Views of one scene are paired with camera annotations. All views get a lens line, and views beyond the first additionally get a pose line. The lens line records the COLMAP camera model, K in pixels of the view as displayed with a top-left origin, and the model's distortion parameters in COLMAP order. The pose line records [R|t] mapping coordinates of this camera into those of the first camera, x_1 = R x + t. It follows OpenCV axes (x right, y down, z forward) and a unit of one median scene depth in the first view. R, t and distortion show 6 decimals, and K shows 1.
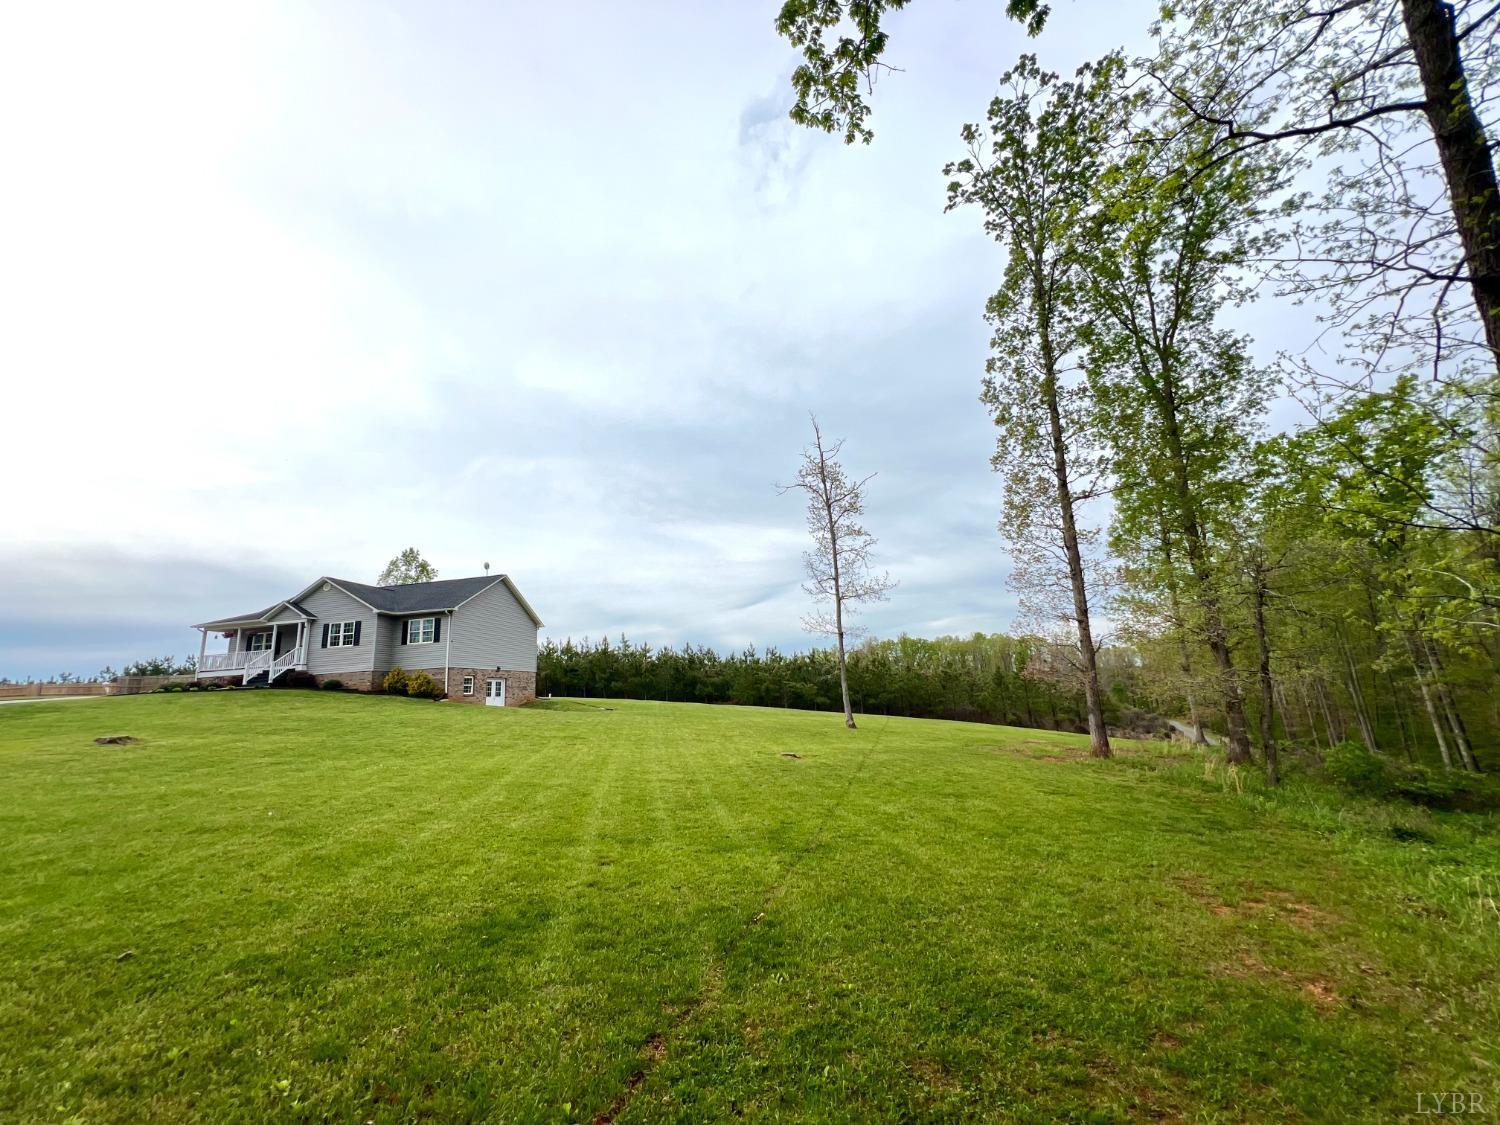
lens RADIAL K [[595.0, 0, 745.5], [0, 595.0, 555.0], [0, 0, 1]] dist [-0.003502, 0.000181]
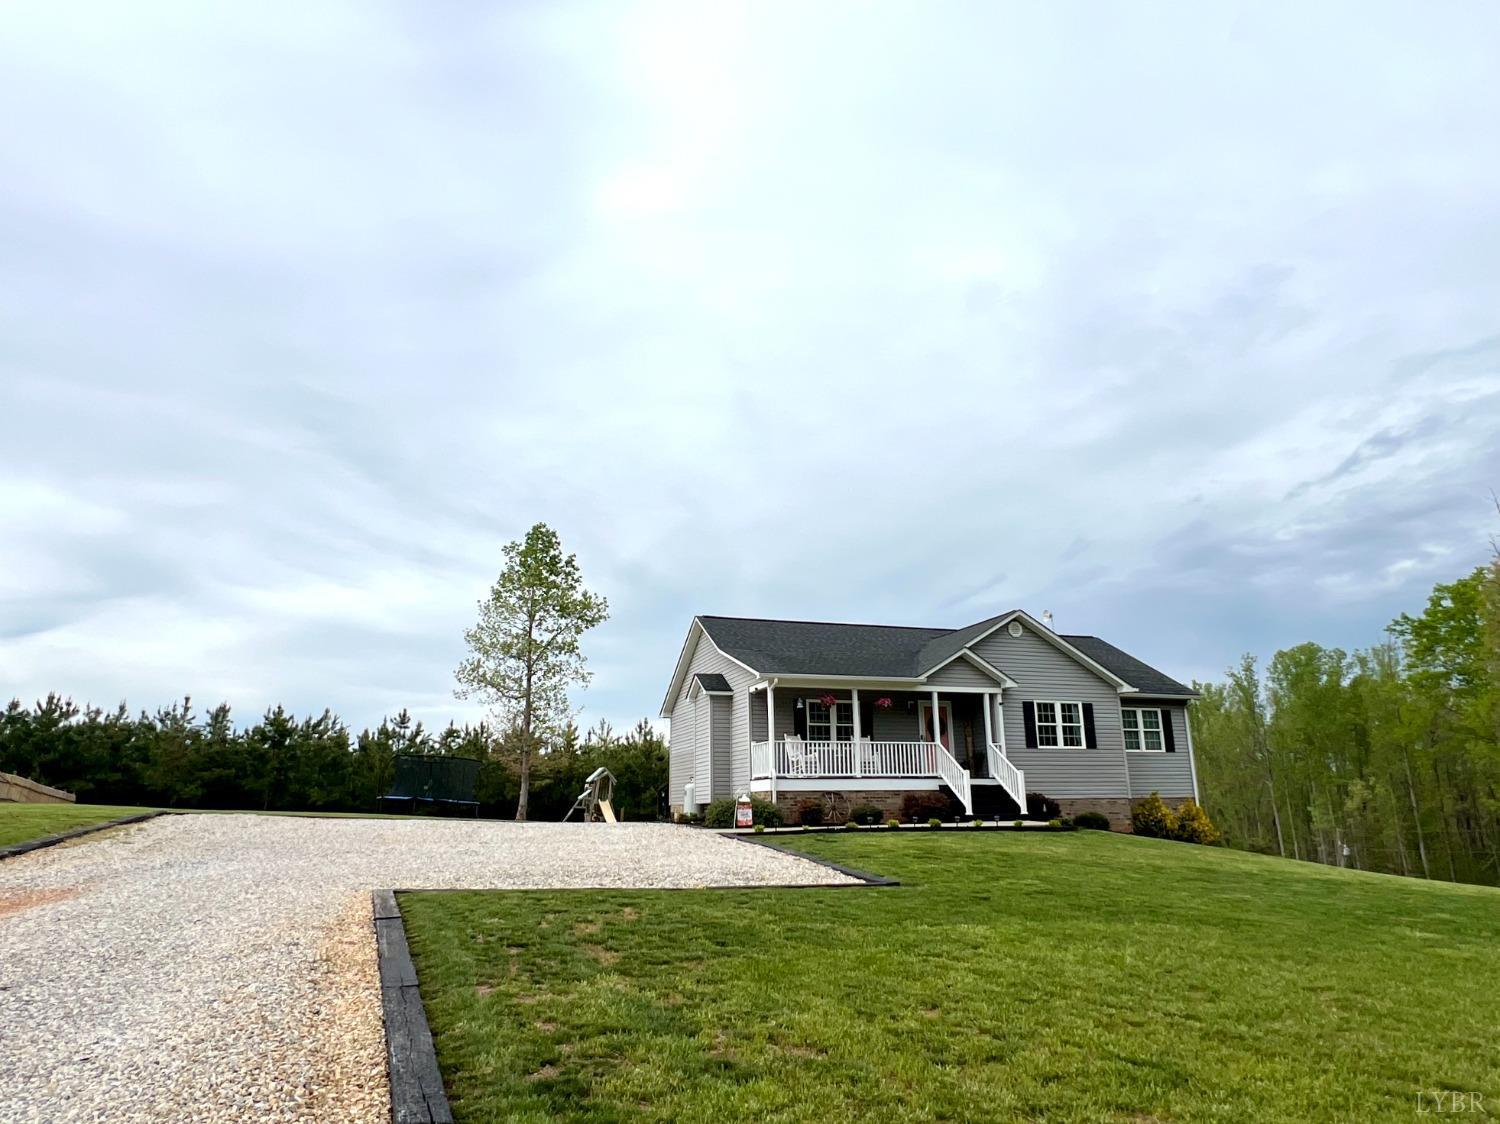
lens RADIAL K [[952.0, 0, 733.9], [0, 952.0, 561.4], [0, 0, 1]] dist [-0.003799, -0.008214]
pose [[0.867311, 0.168611, 0.468339, -1.329420], [-0.147773, 0.985682, -0.081205, 0.099505], [-0.475325, 0.001223, 0.879809, 0.378761]]
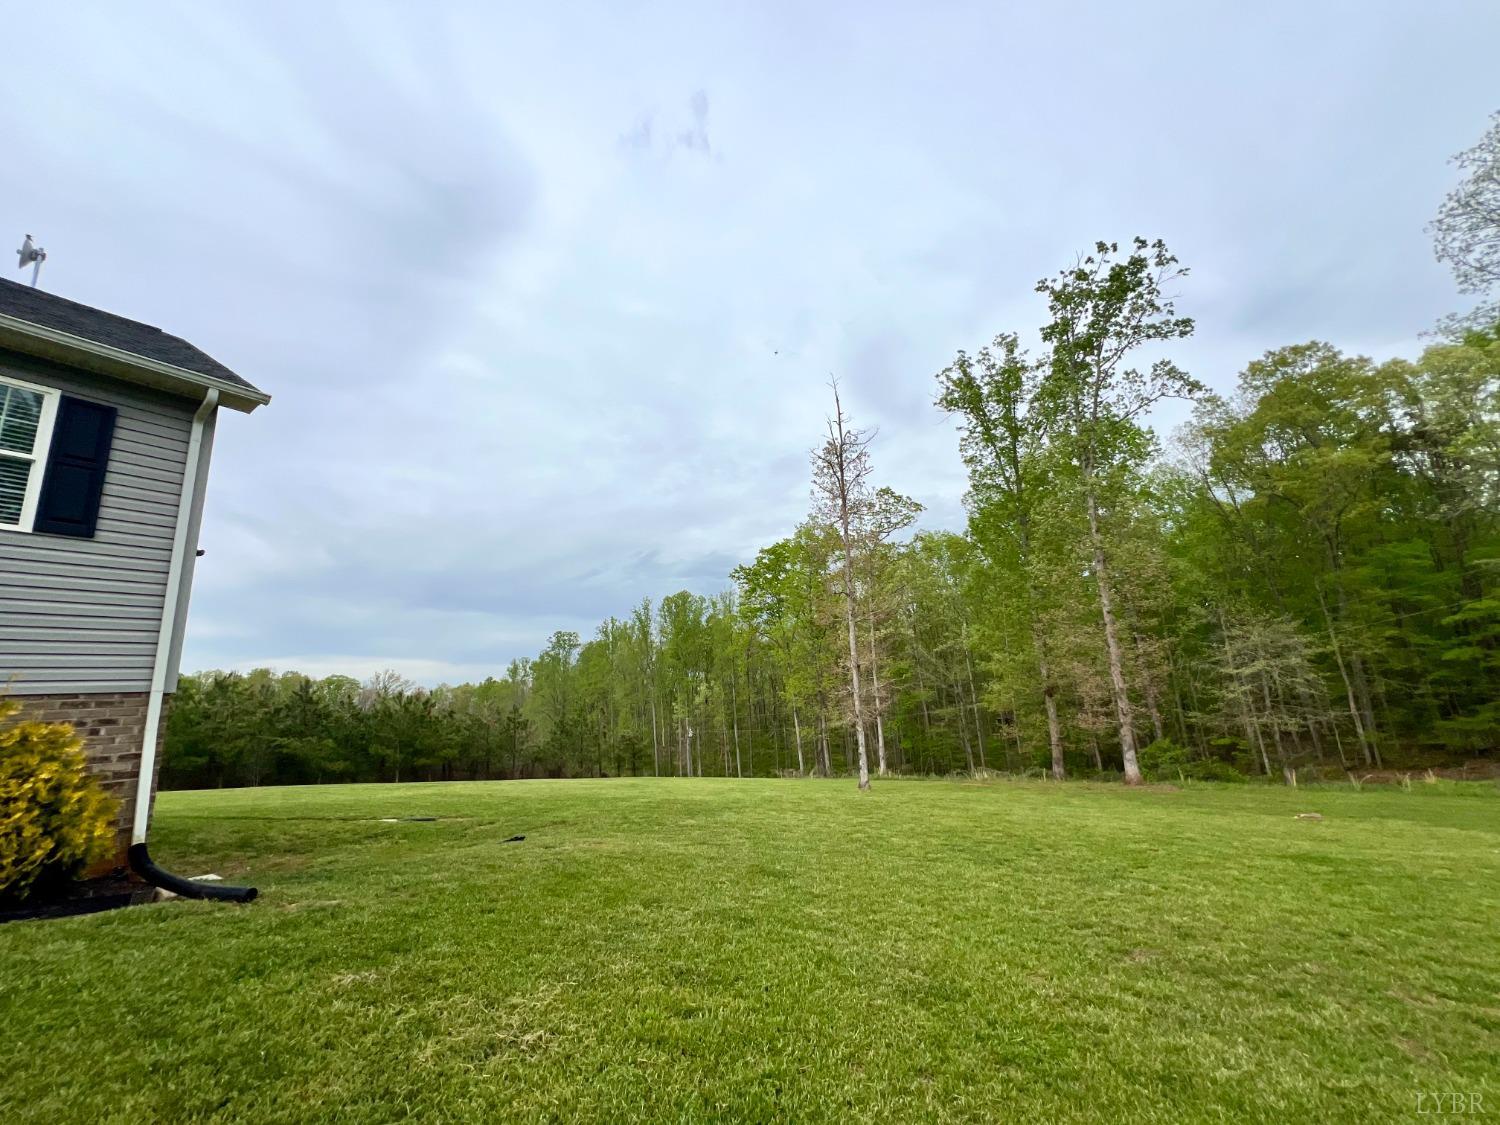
lens RADIAL K [[595.0, 0, 754.7], [0, 595.0, 563.9], [0, 0, 1]] dist [-0.003502, 0.000181]
pose [[0.398118, 0.227767, 0.888608, -0.577729], [-0.168221, 0.970385, -0.173360, 0.147220], [-0.901778, -0.080465, 0.424643, 0.739951]]
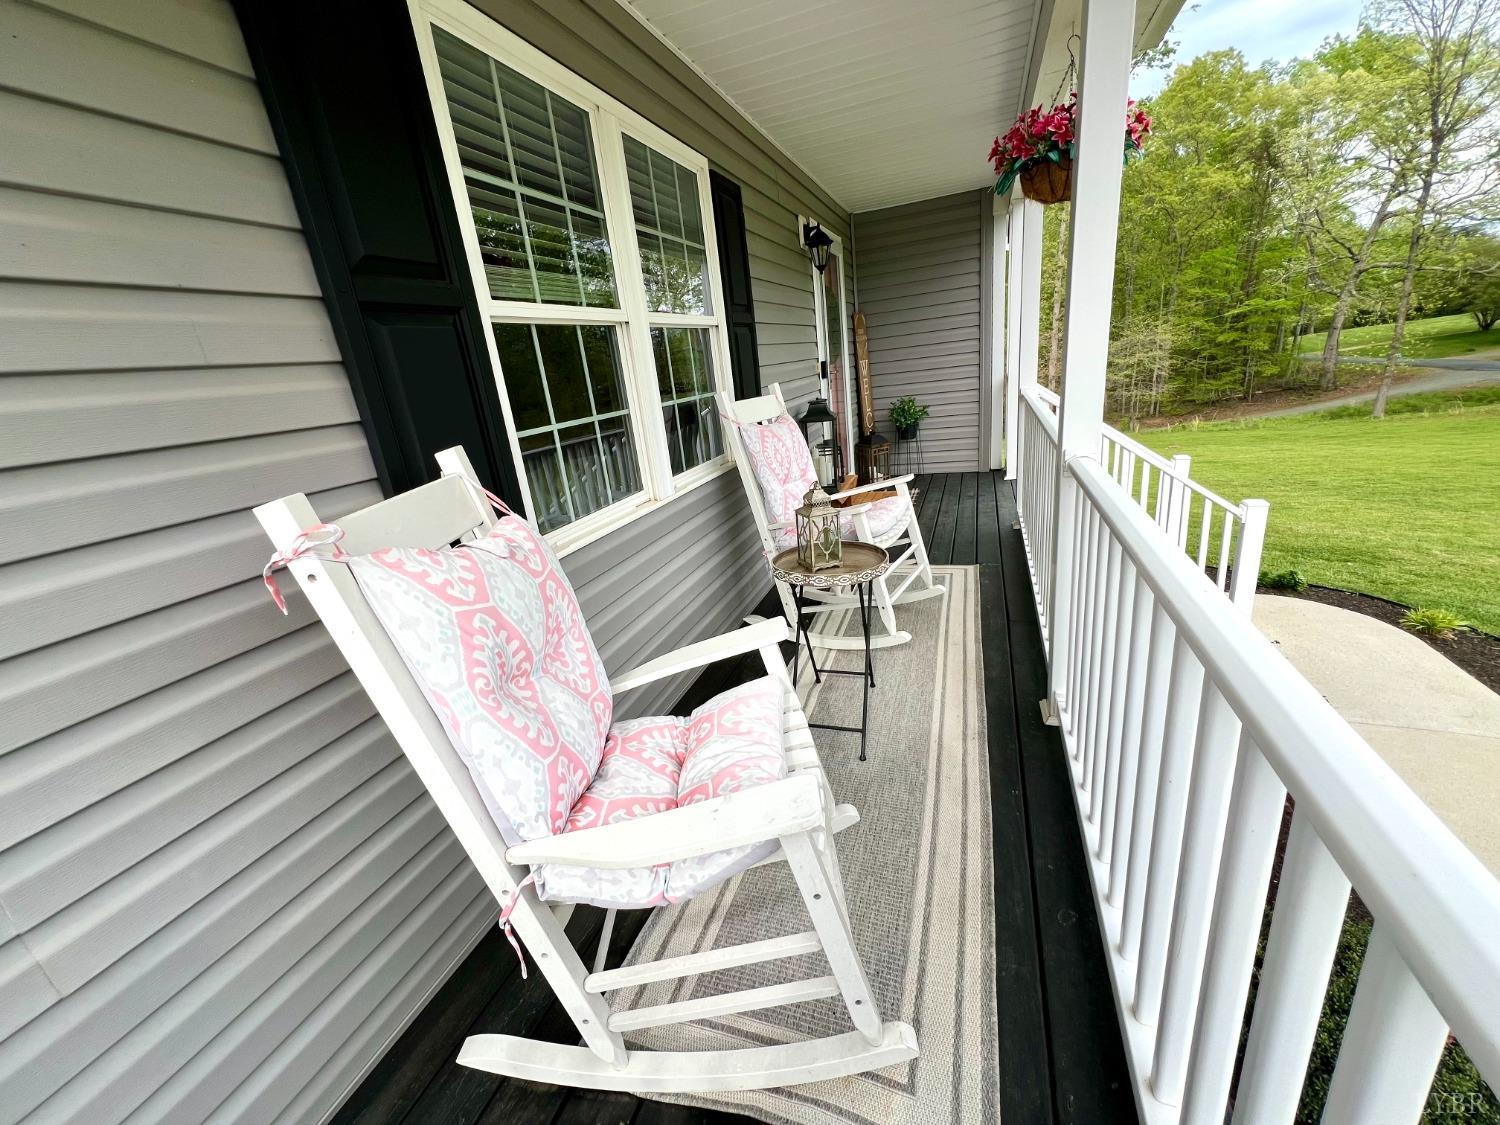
lens RADIAL K [[595.0, 0, 747.7], [0, 595.0, 554.0], [0, 0, 1]] dist [-0.003502, 0.000181]
pose [[0.145270, -0.265343, 0.953147, -0.922474], [-0.123006, 0.951049, 0.283506, 0.162903], [-0.981716, -0.158427, 0.105520, 1.027622]]
